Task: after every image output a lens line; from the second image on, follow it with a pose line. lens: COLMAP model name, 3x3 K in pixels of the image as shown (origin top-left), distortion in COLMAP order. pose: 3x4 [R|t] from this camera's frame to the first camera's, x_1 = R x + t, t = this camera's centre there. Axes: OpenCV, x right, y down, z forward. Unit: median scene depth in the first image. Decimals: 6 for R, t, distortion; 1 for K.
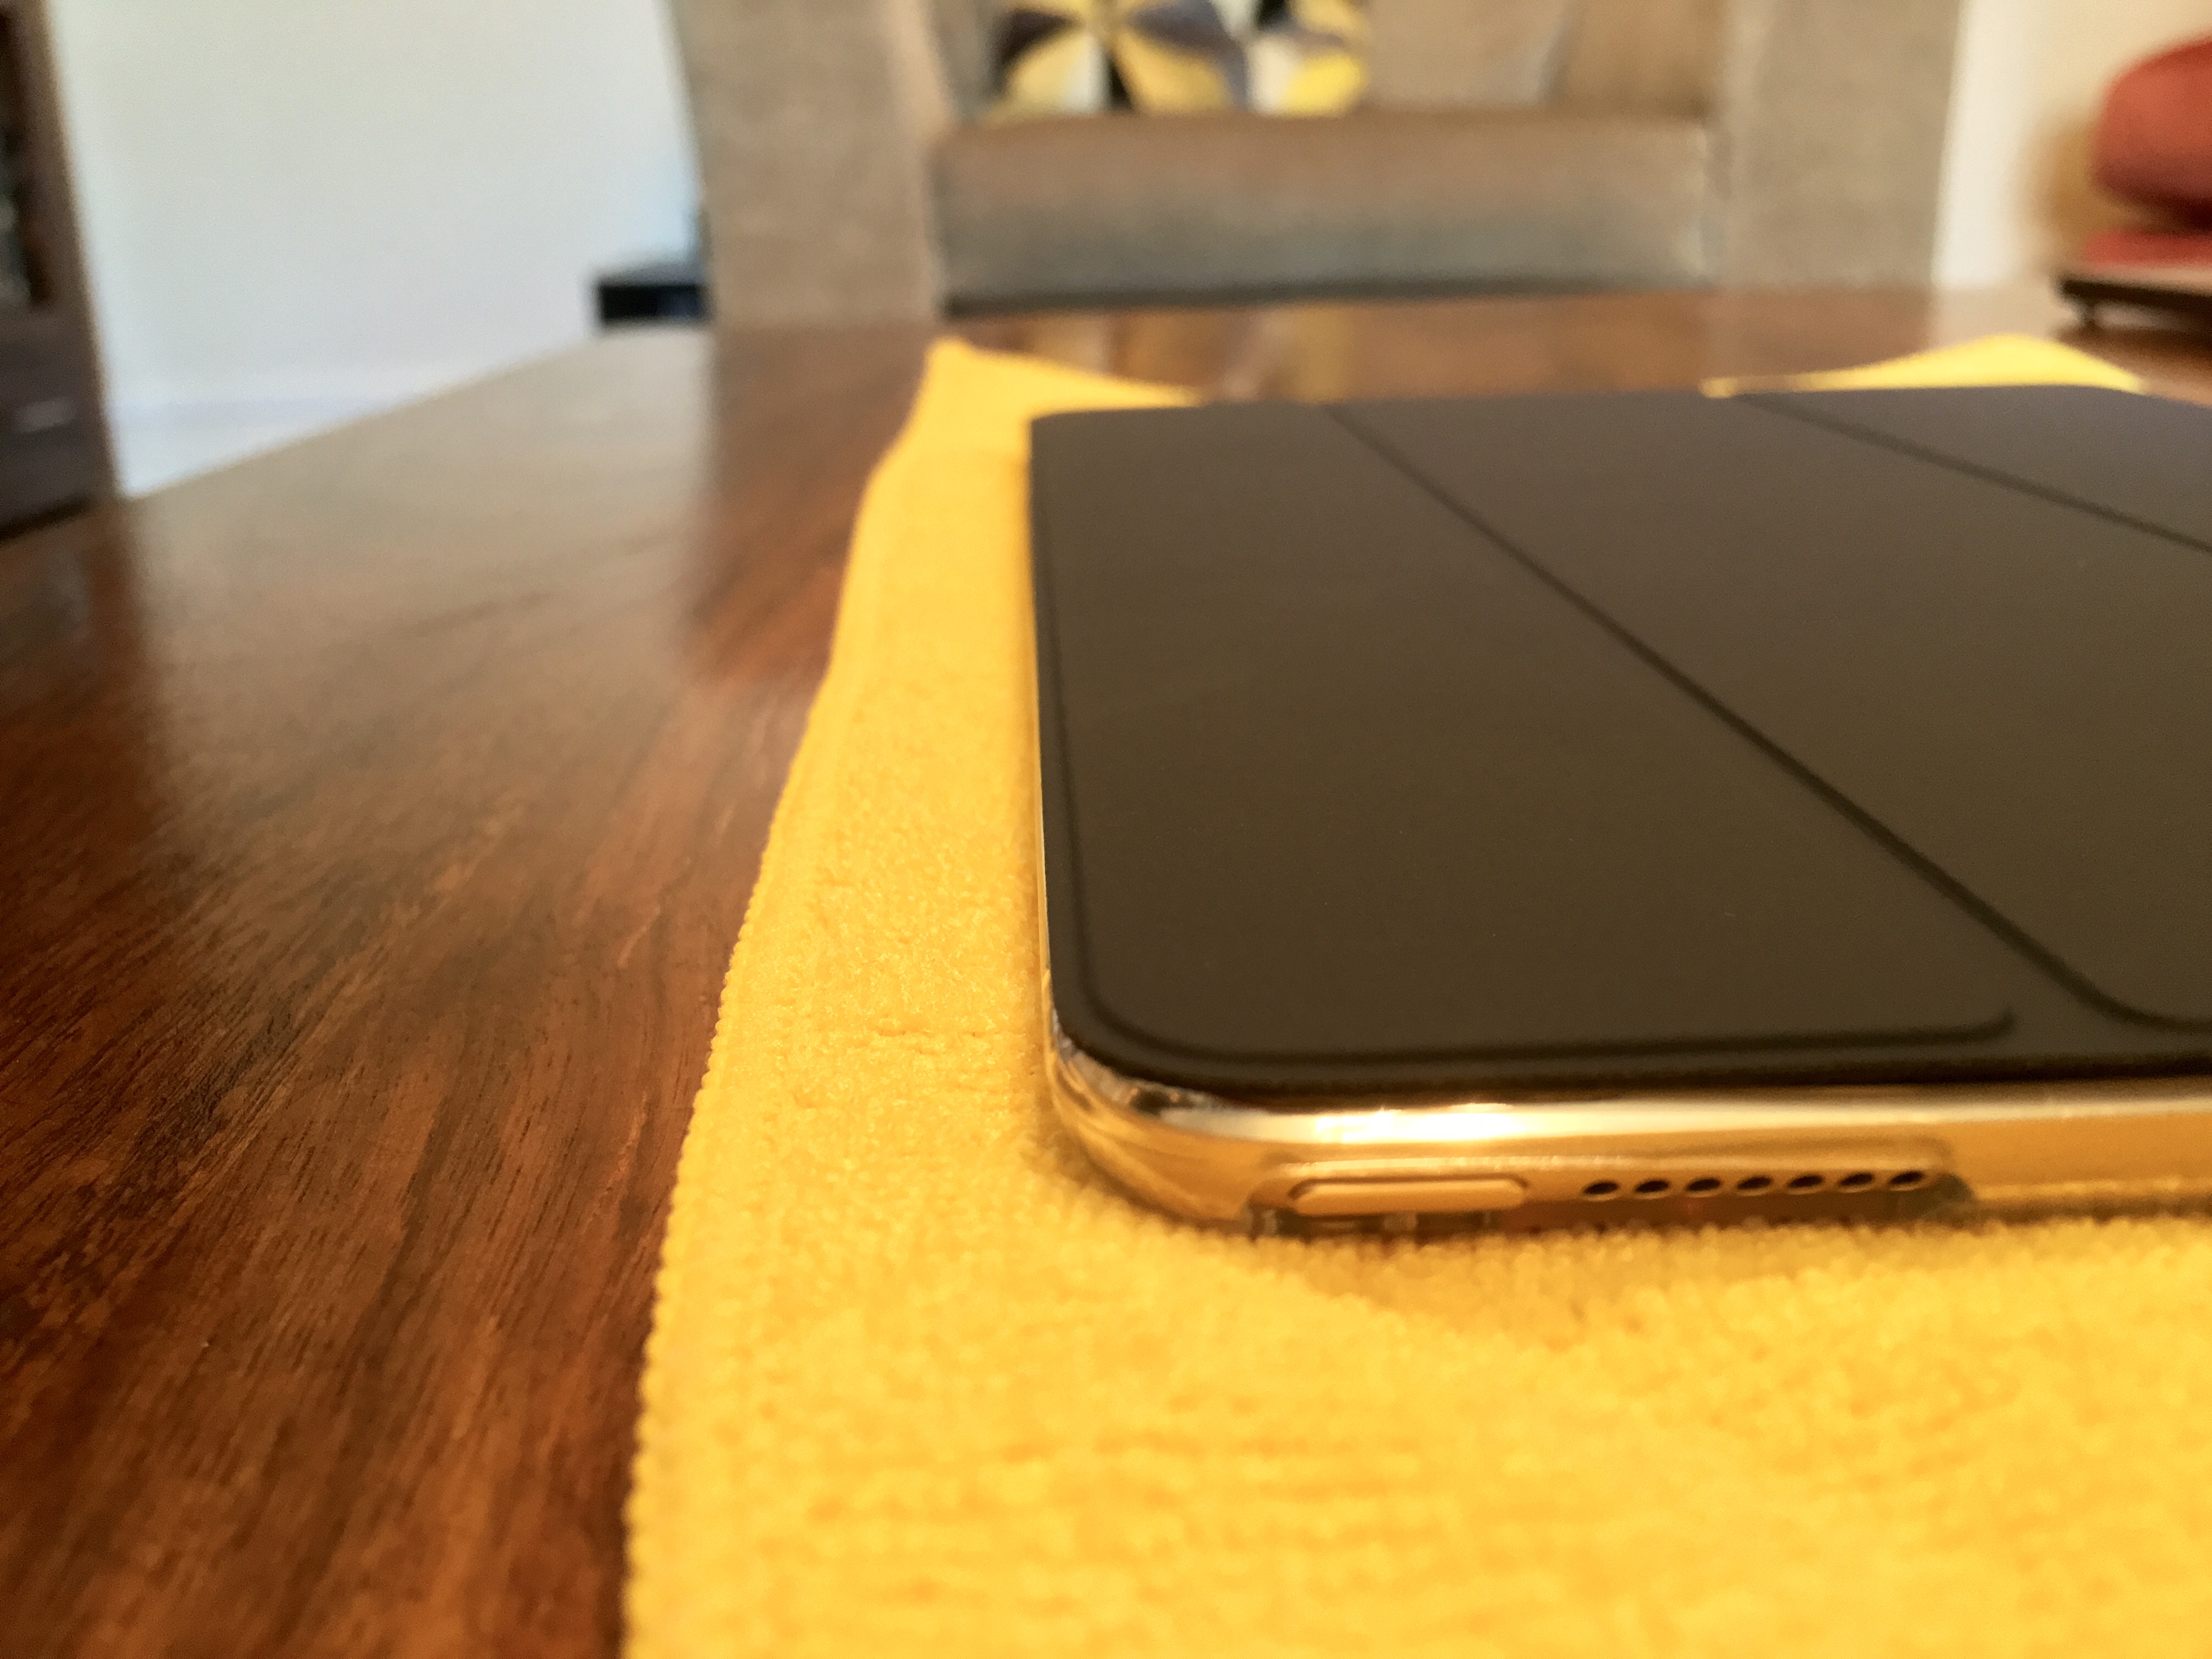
lens RADIAL K [[1998.2, 0, 1106.0], [0, 1998.2, 829.5], [0, 0, 1]] dist [0.078839, -0.175524]
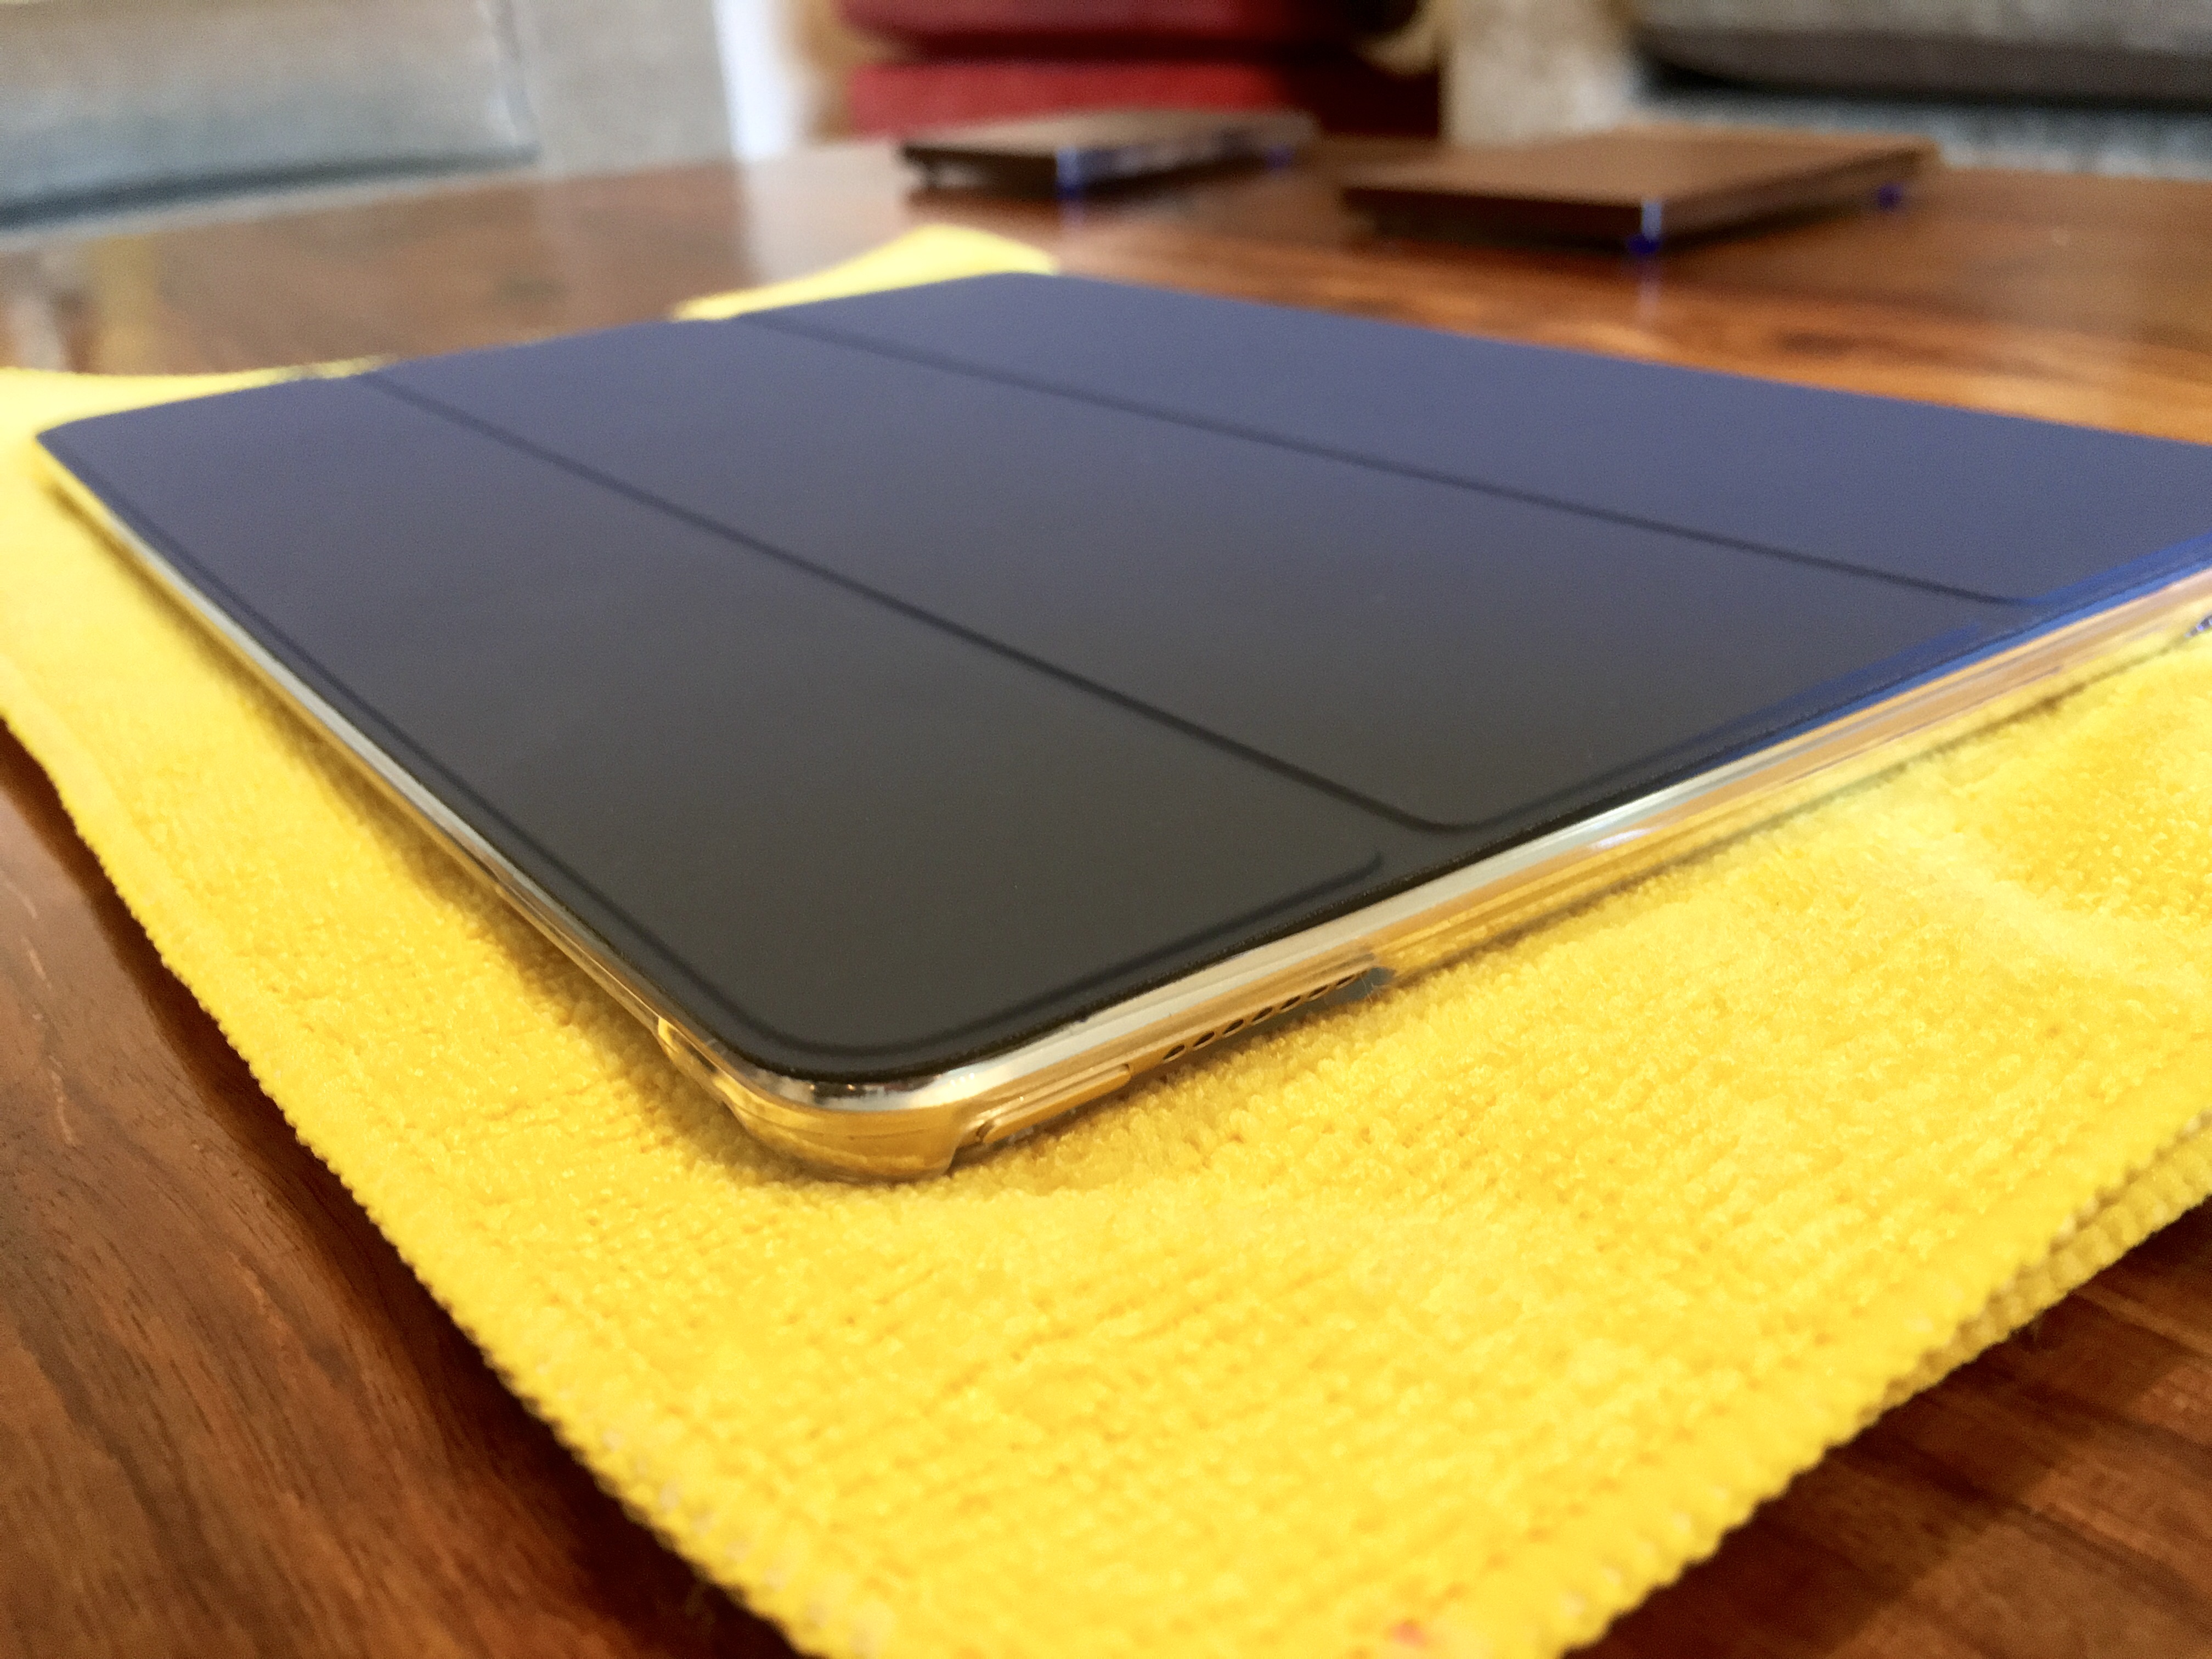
lens RADIAL K [[1998.2, 0, 1106.0], [0, 1998.2, 829.5], [0, 0, 1]] dist [0.078839, -0.175524]
pose [[0.832807, -0.253759, 0.491976, -0.406157], [0.216090, 0.967257, 0.133113, -0.152056], [-0.509645, -0.004546, 0.860373, -0.132707]]
